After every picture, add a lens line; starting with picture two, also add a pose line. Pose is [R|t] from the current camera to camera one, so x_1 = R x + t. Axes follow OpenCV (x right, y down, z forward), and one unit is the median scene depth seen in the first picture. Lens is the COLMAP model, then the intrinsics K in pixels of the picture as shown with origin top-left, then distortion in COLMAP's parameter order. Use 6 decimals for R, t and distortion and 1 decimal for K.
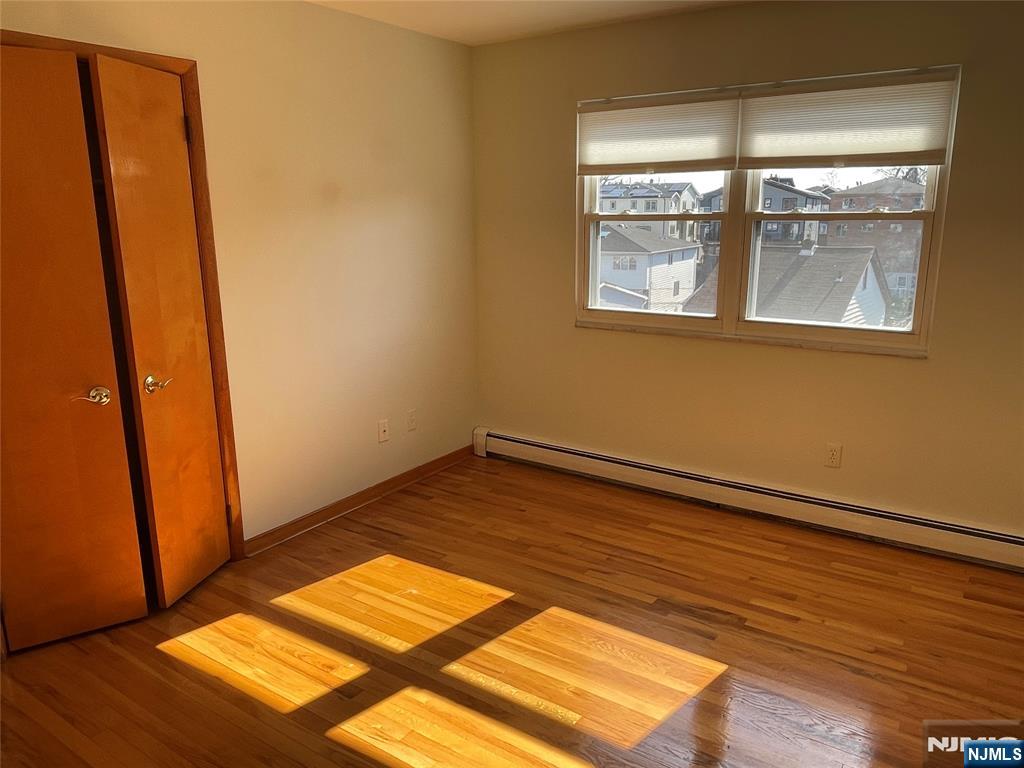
lens RADIAL K [[772.6, 0, 535.2], [0, 772.6, 382.1], [0, 0, 1]] dist [0.071769, -0.090253]
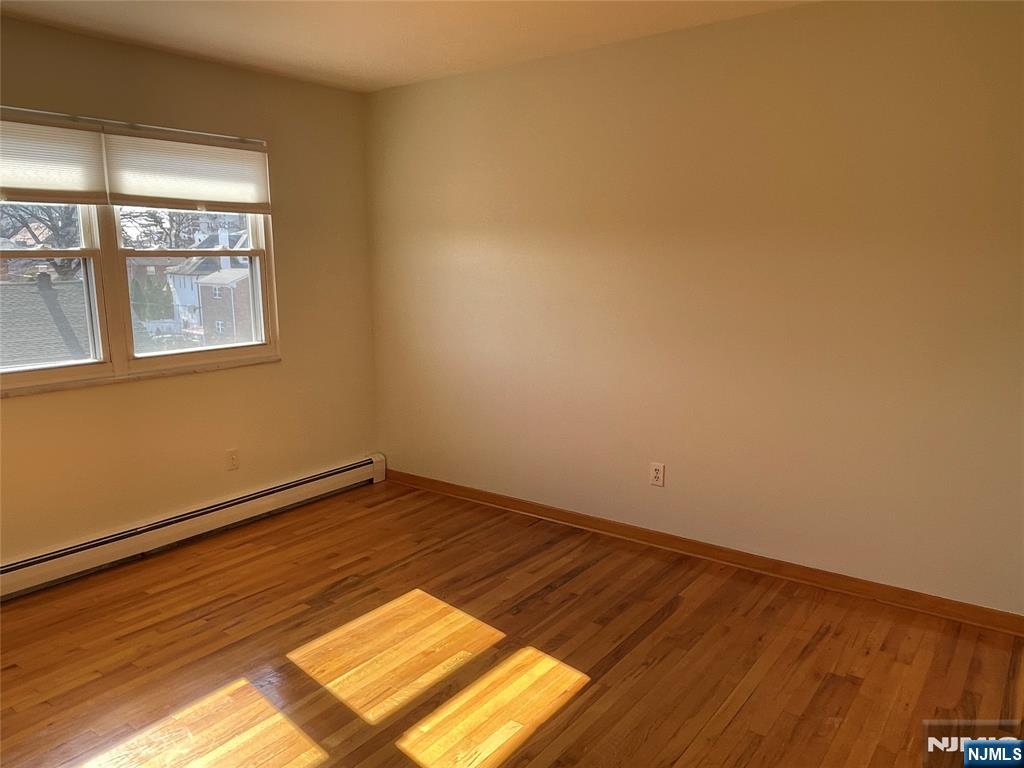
lens RADIAL K [[772.6, 0, 507.1], [0, 772.6, 386.2], [0, 0, 1]] dist [0.071769, -0.090253]
pose [[0.040569, -0.170504, 0.984522, -0.759001], [0.216949, 0.963329, 0.157894, -0.109391], [-0.975340, 0.207185, 0.076072, 0.524117]]
